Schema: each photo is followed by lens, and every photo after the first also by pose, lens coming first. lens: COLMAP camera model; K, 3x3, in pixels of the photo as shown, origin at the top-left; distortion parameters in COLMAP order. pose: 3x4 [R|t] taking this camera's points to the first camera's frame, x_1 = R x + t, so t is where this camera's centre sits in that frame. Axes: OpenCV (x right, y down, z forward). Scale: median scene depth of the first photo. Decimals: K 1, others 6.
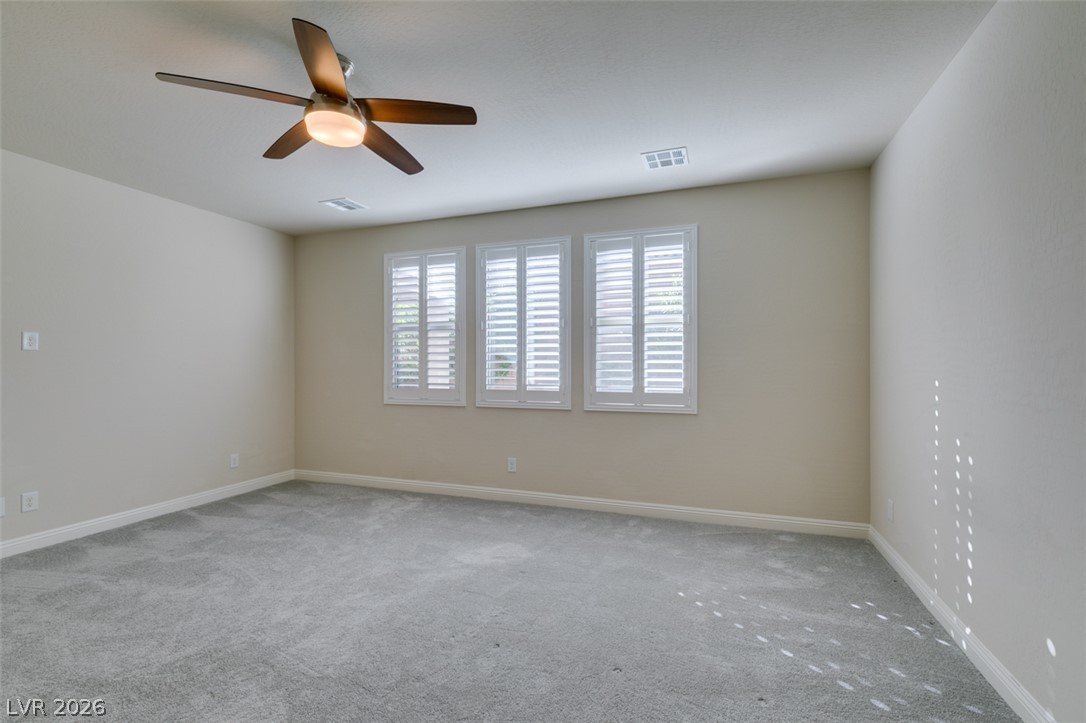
lens RADIAL K [[487.8, 0, 539.6], [0, 487.8, 365.1], [0, 0, 1]] dist [0.004188, -0.001940]
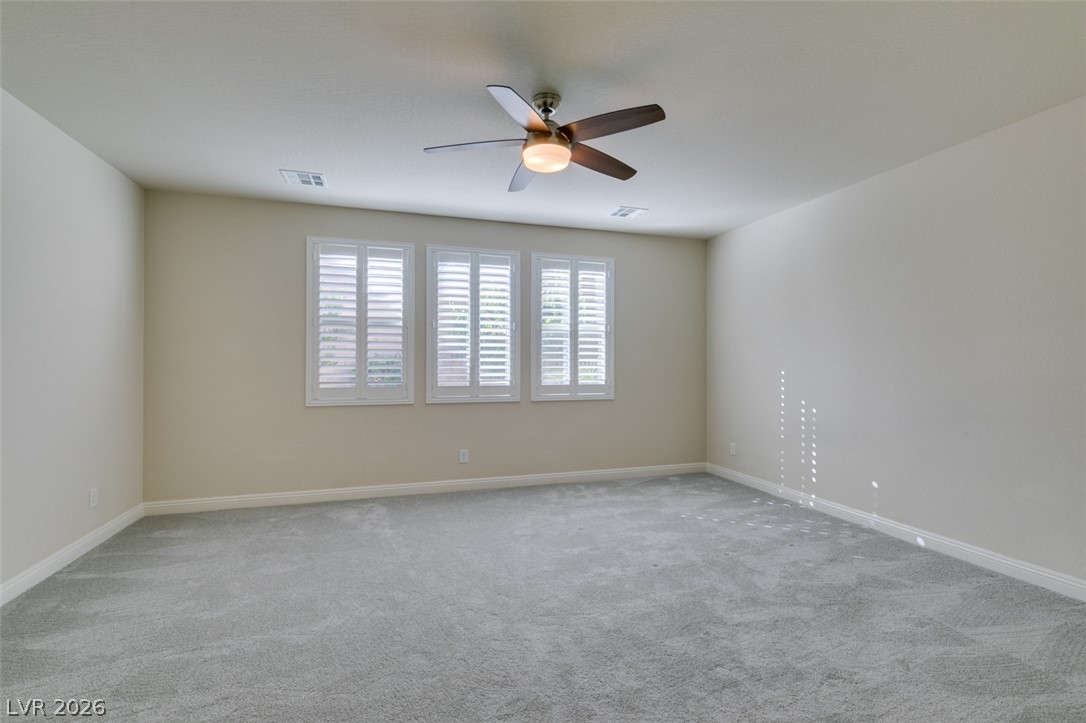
lens RADIAL K [[487.8, 0, 545.5], [0, 487.8, 357.6], [0, 0, 1]] dist [0.004188, -0.001940]
pose [[0.789473, 0.007513, 0.613739, -0.606933], [-0.002169, 0.999953, -0.009450, -0.001212], [-0.613781, 0.006129, 0.789452, 0.048155]]
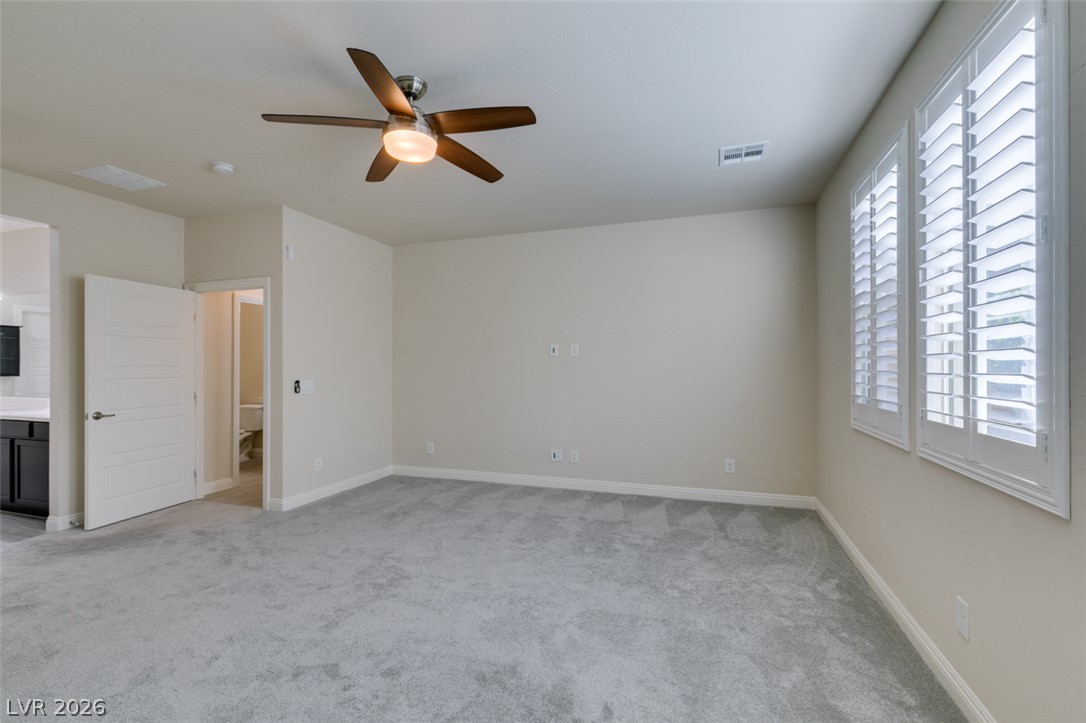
lens RADIAL K [[487.8, 0, 551.4], [0, 487.8, 365.3], [0, 0, 1]] dist [0.004188, -0.001940]
pose [[0.023467, -0.000604, -0.999724, 0.354111], [0.000080, 1.000000, -0.000603, -0.000414], [0.999725, -0.000066, 0.023467, 0.694638]]
